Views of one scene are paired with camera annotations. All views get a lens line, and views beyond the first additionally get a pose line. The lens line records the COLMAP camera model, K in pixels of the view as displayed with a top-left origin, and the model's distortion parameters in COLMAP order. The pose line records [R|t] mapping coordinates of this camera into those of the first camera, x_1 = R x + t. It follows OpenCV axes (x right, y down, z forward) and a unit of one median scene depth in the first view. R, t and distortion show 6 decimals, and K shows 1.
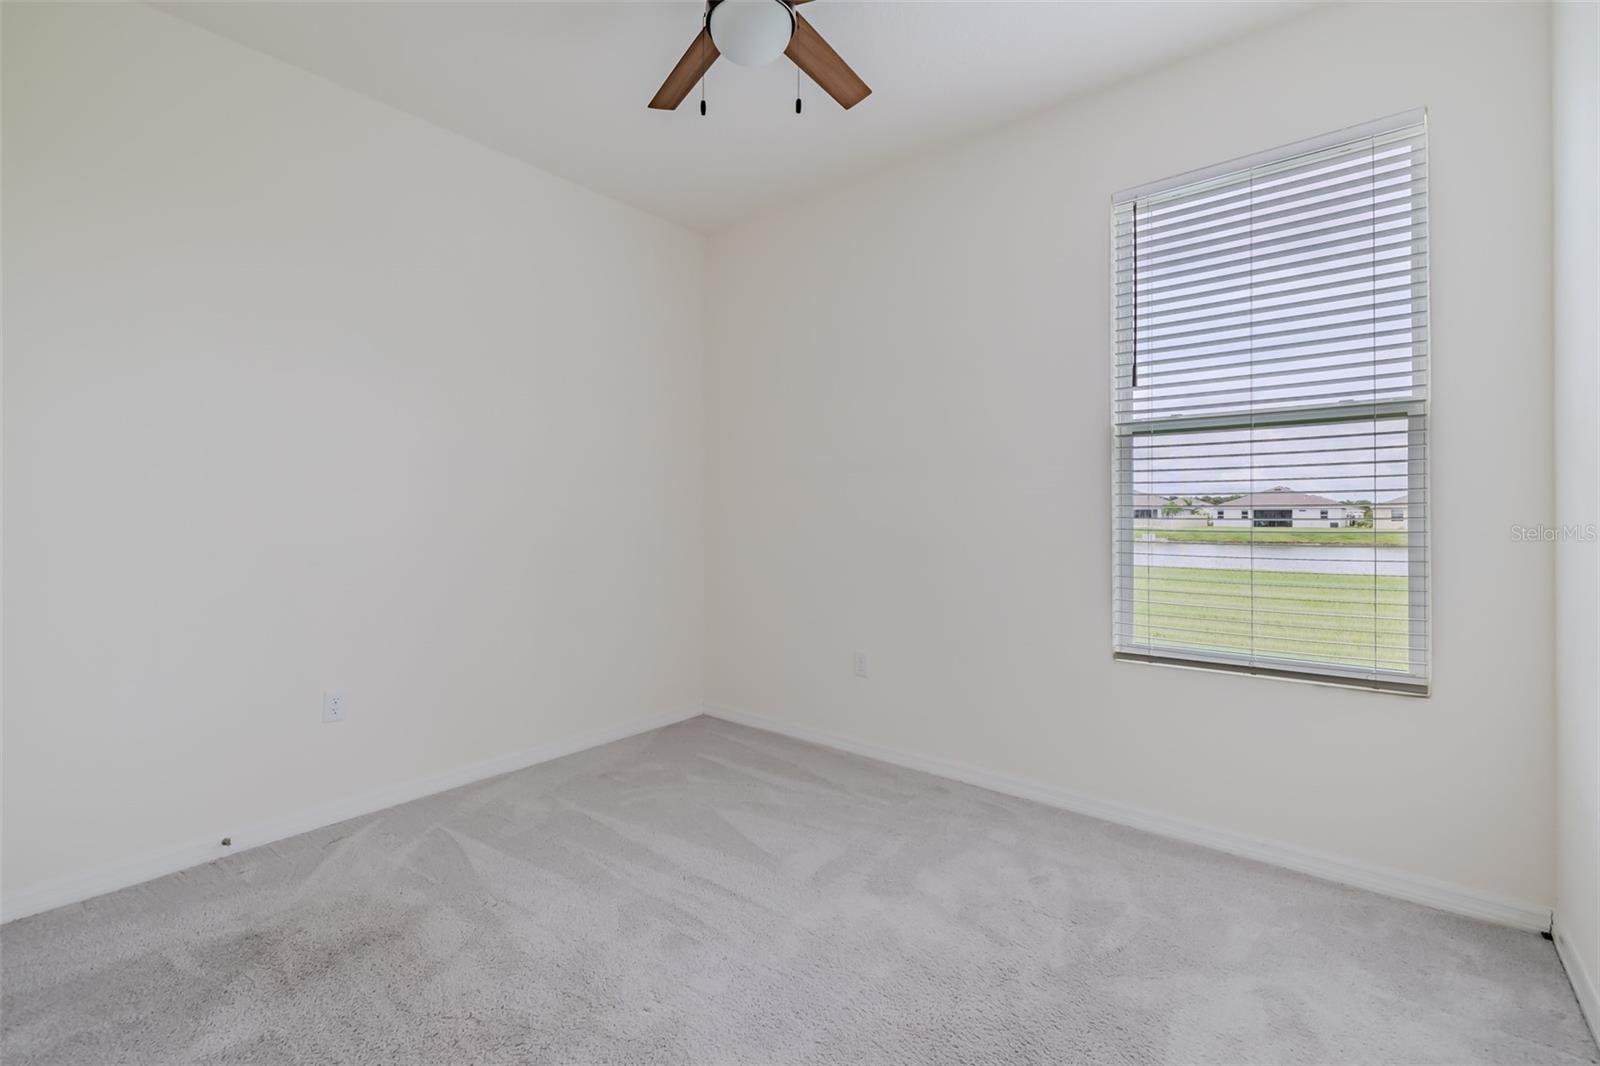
lens RADIAL K [[689.7, 0, 825.7], [0, 689.7, 517.8], [0, 0, 1]] dist [0.001399, -0.000015]
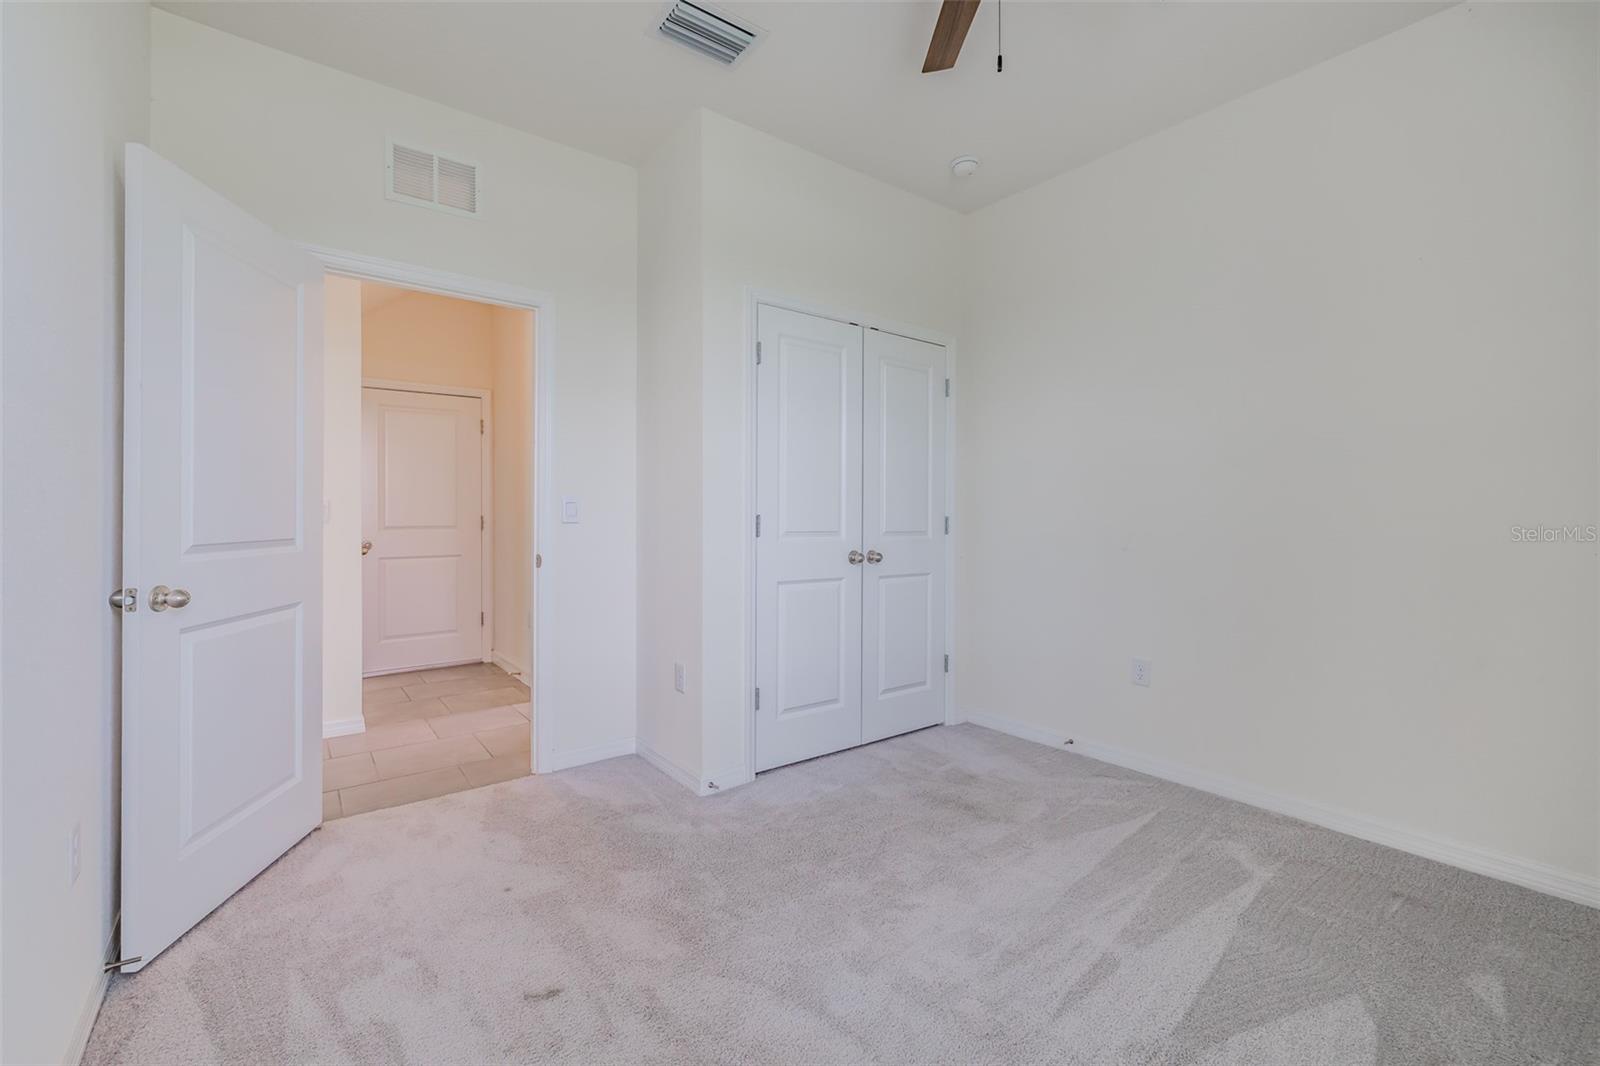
lens RADIAL K [[677.6, 0, 799.6], [0, 677.6, 521.9], [0, 0, 1]] dist [-0.001070, 0.000094]
pose [[-0.230891, 0.014450, -0.972872, 0.645403], [-0.004478, 0.999863, 0.015914, 0.002933], [0.972969, 0.008031, -0.230795, 0.833054]]
